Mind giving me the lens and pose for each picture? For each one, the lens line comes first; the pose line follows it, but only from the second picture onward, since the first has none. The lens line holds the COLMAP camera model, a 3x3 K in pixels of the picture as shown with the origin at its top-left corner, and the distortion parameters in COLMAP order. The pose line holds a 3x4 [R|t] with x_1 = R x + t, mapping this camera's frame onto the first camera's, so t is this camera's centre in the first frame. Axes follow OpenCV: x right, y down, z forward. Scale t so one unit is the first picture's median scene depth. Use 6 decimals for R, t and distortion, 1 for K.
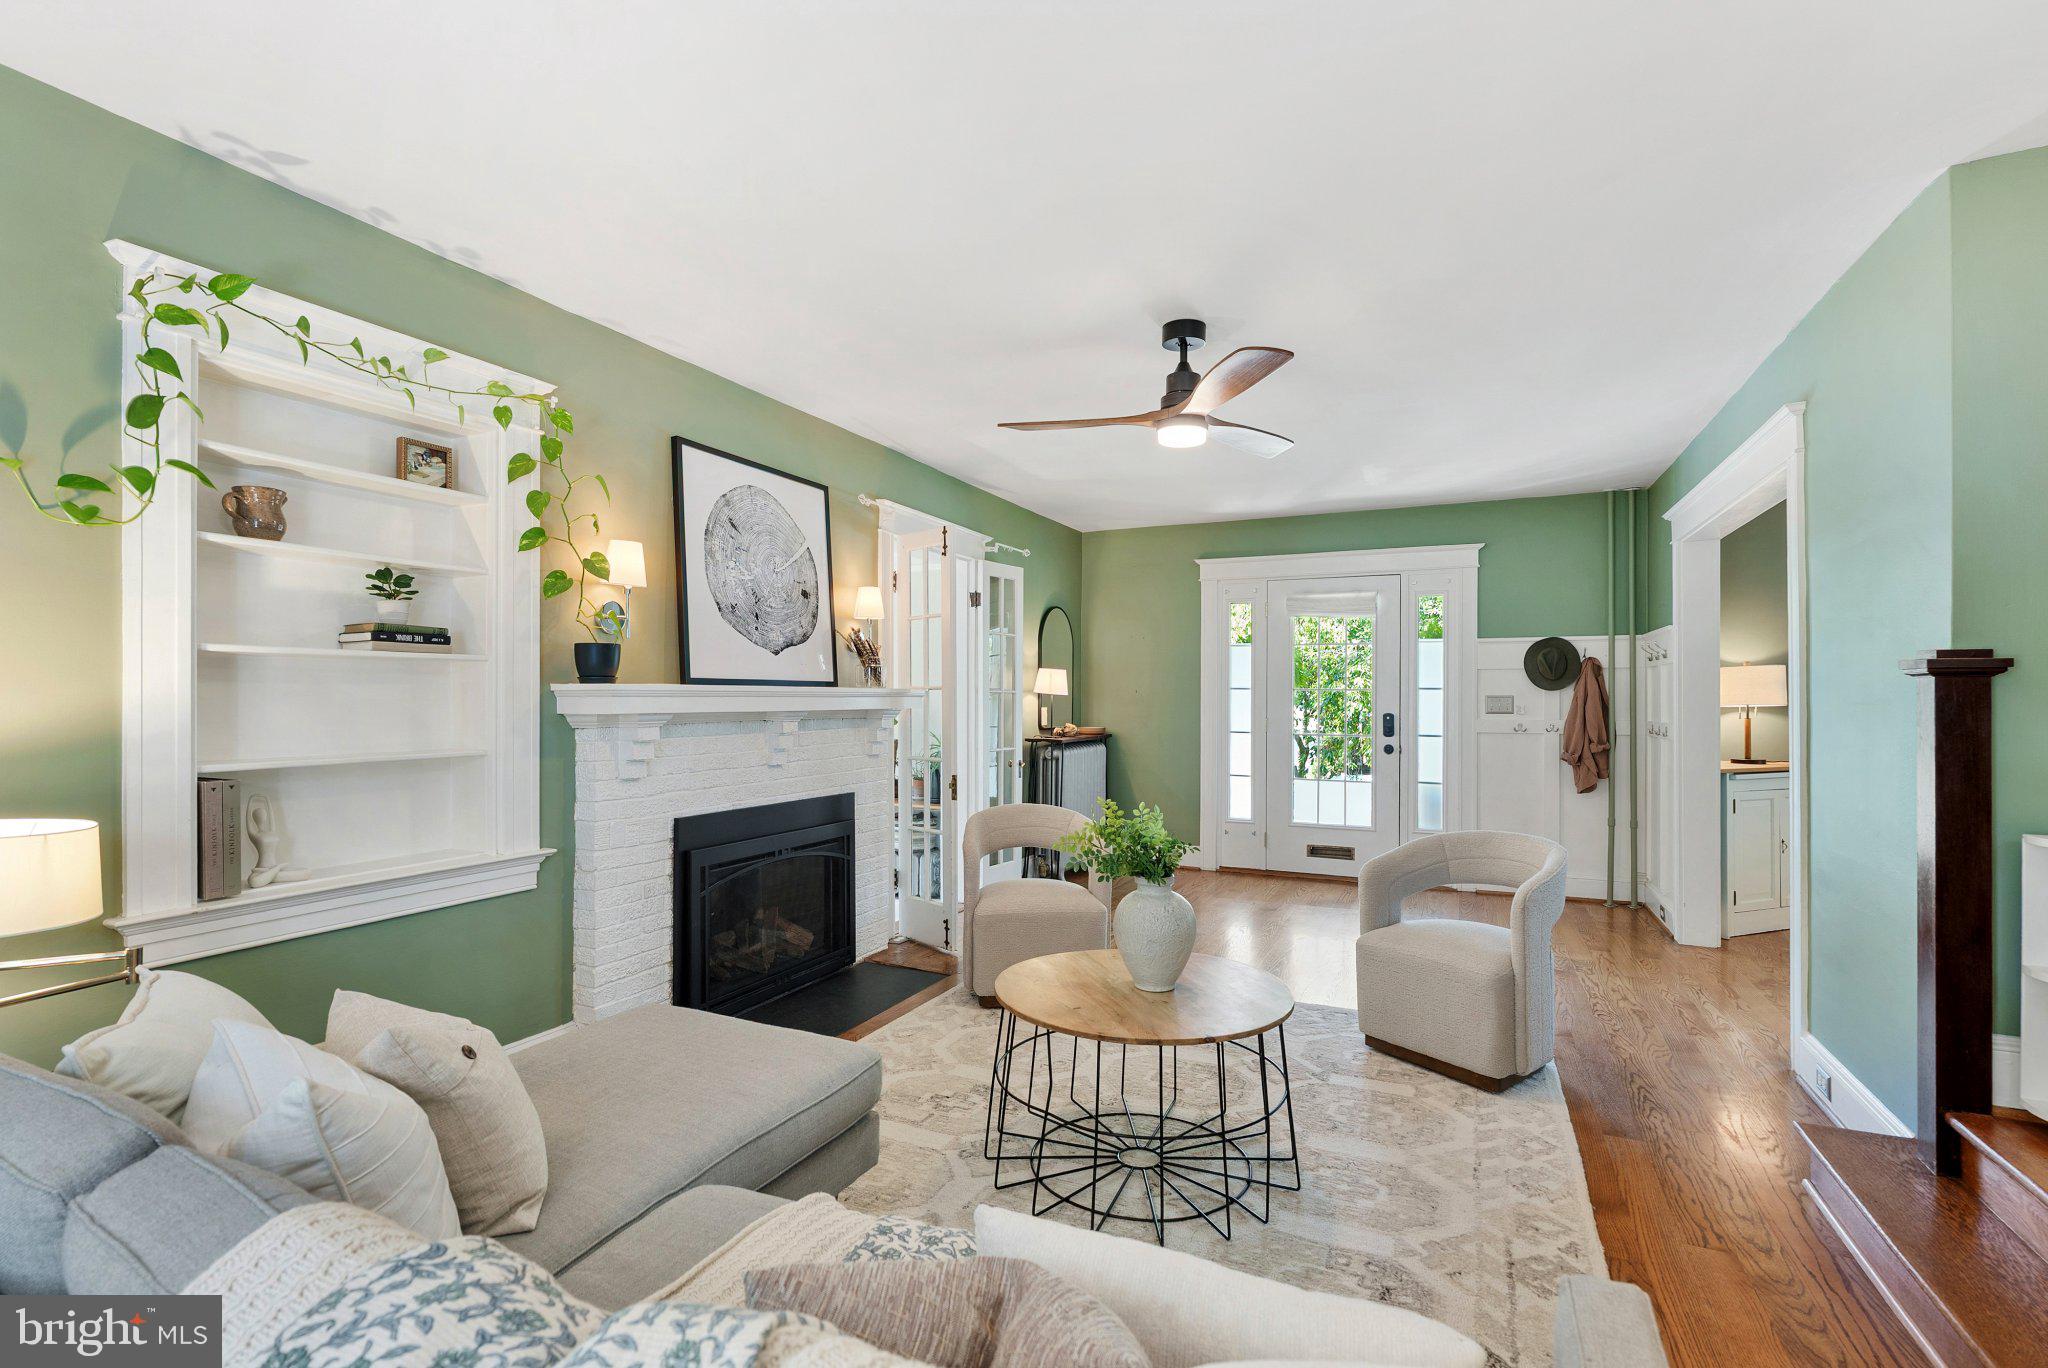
lens RADIAL K [[938.4, 0, 1024.0], [0, 938.4, 684.0], [0, 0, 1]] dist [0.001908, 0.000186]
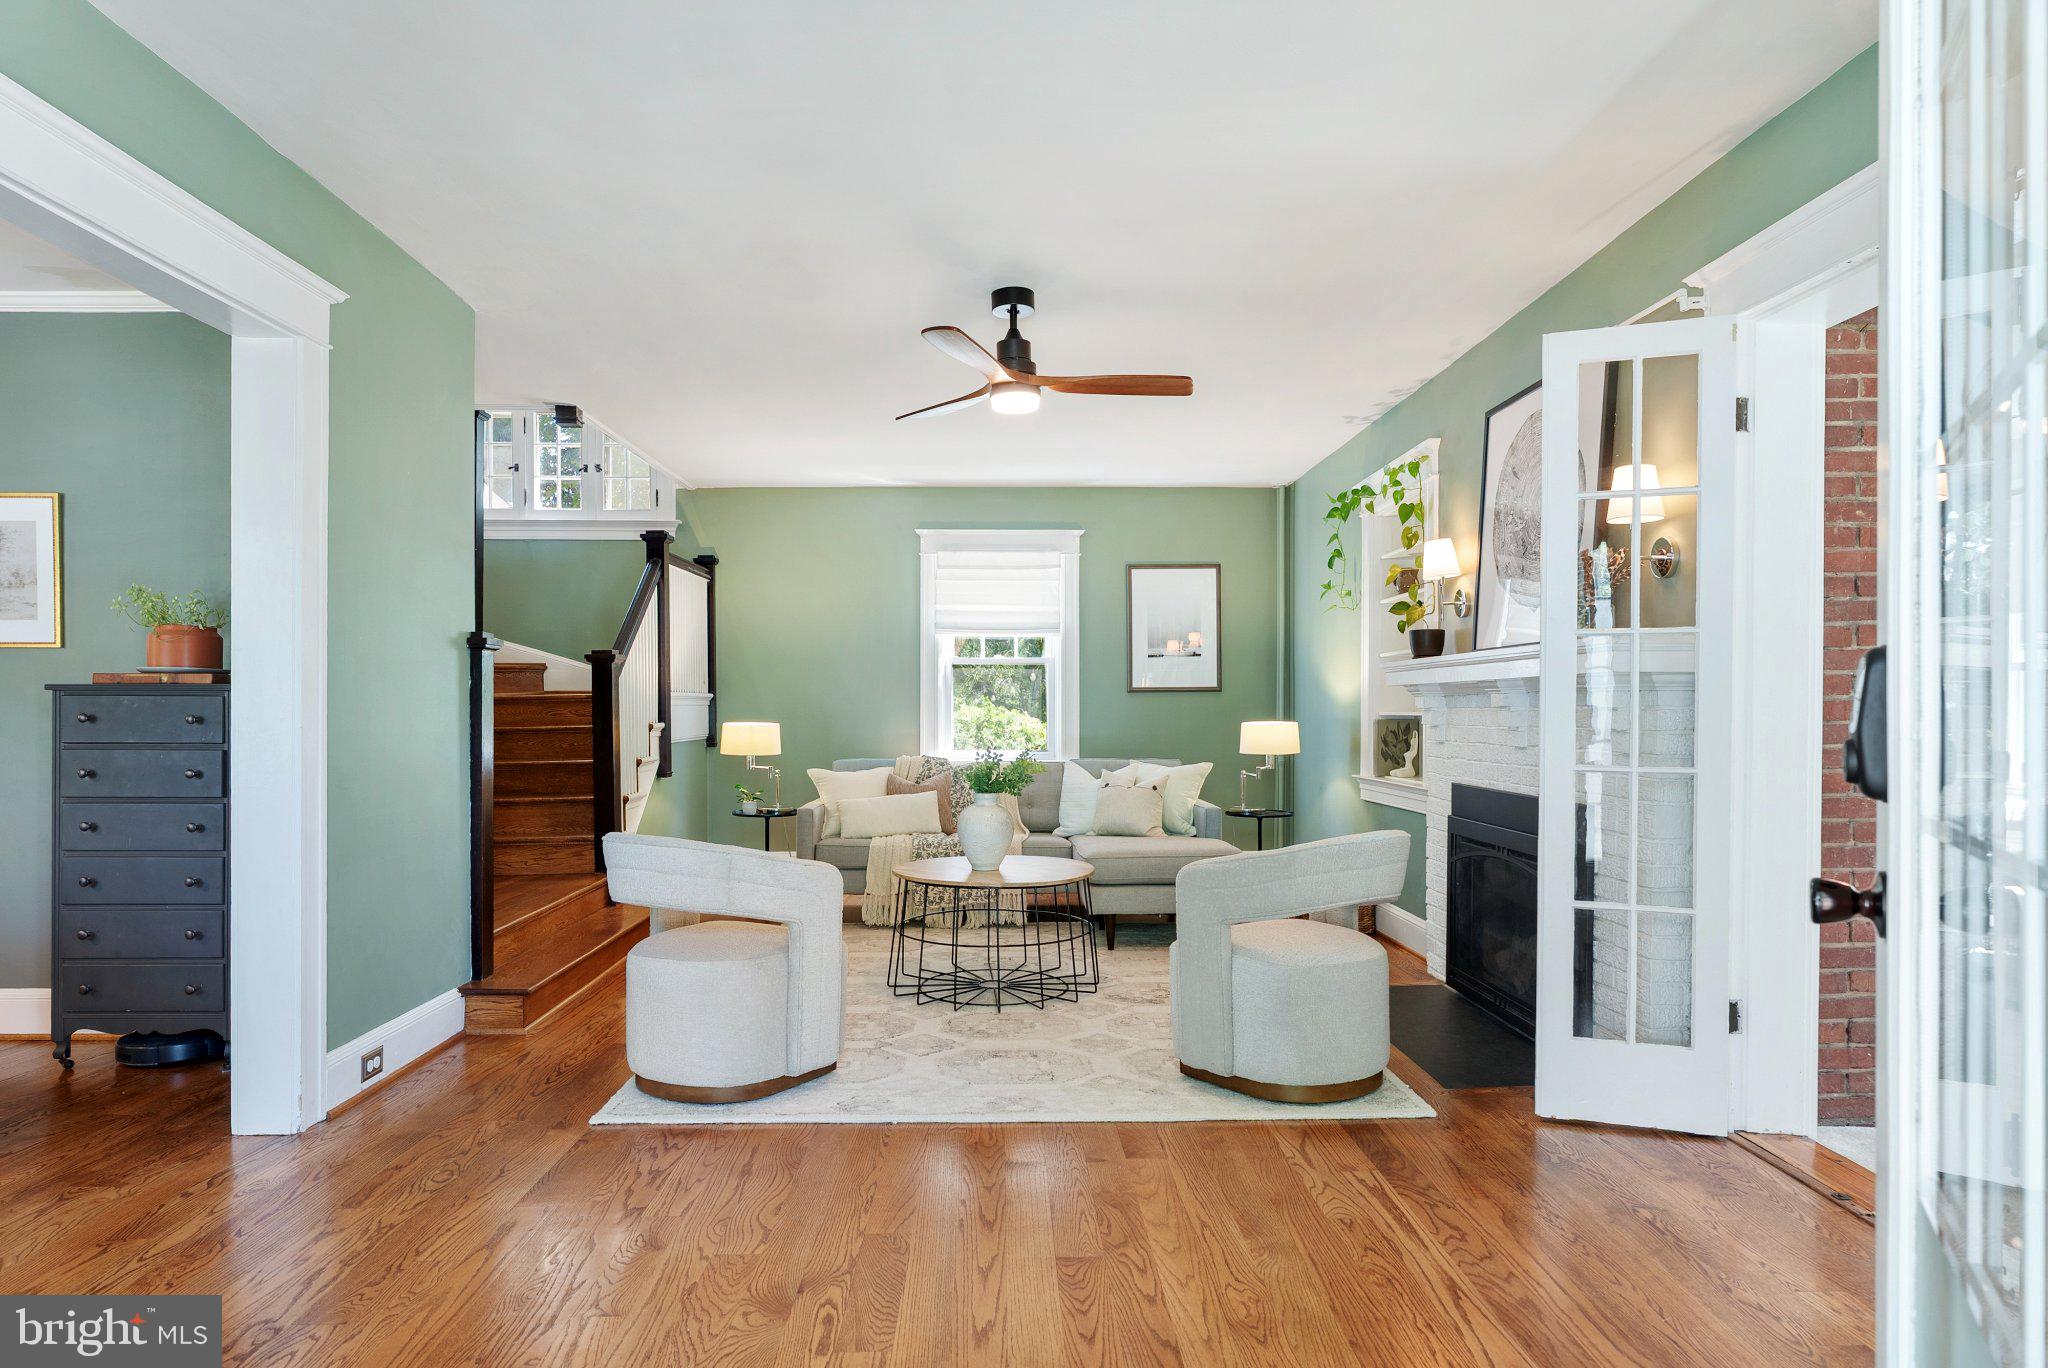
lens RADIAL K [[1210.4, 0, 1018.1], [0, 1210.4, 718.4], [0, 0, 1]] dist [0.023151, 0.000705]
pose [[-0.893608, 0.002897, -0.448840, 0.595006], [0.006090, 0.999965, -0.005672, 0.063150], [0.448808, -0.007803, -0.893594, 1.718931]]
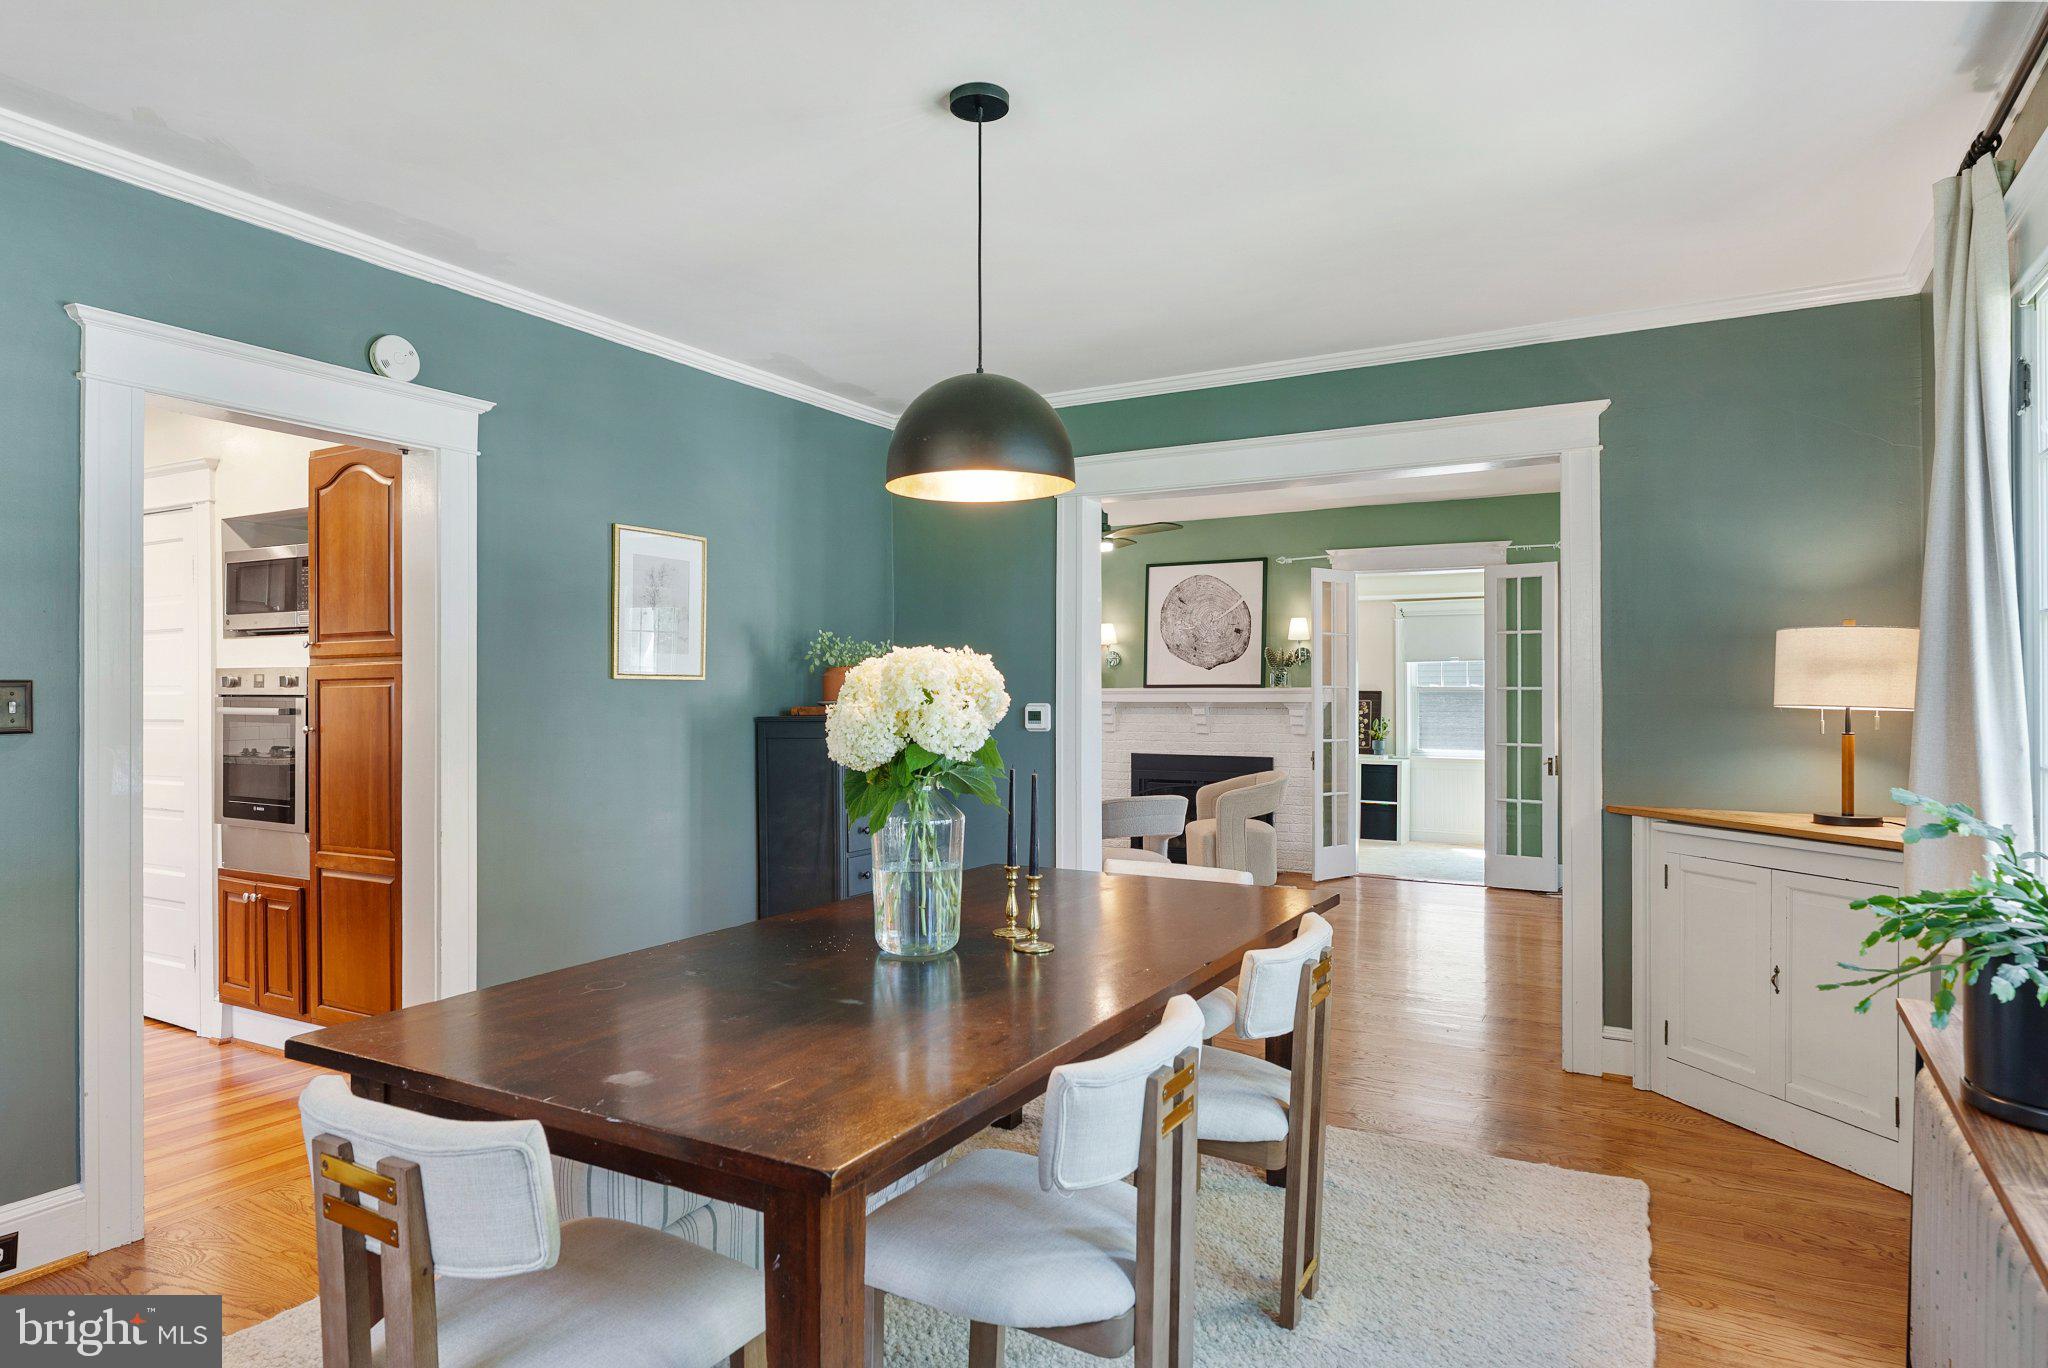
lens RADIAL K [[1211.5, 0, 1024.0], [0, 1211.5, 684.0], [0, 0, 1]] dist [0.023418, 0.000106]
pose [[-0.078139, -0.008277, -0.996908, 1.970998], [0.015685, 0.999832, -0.009530, 0.011045], [0.996819, -0.016381, -0.077996, 0.828002]]
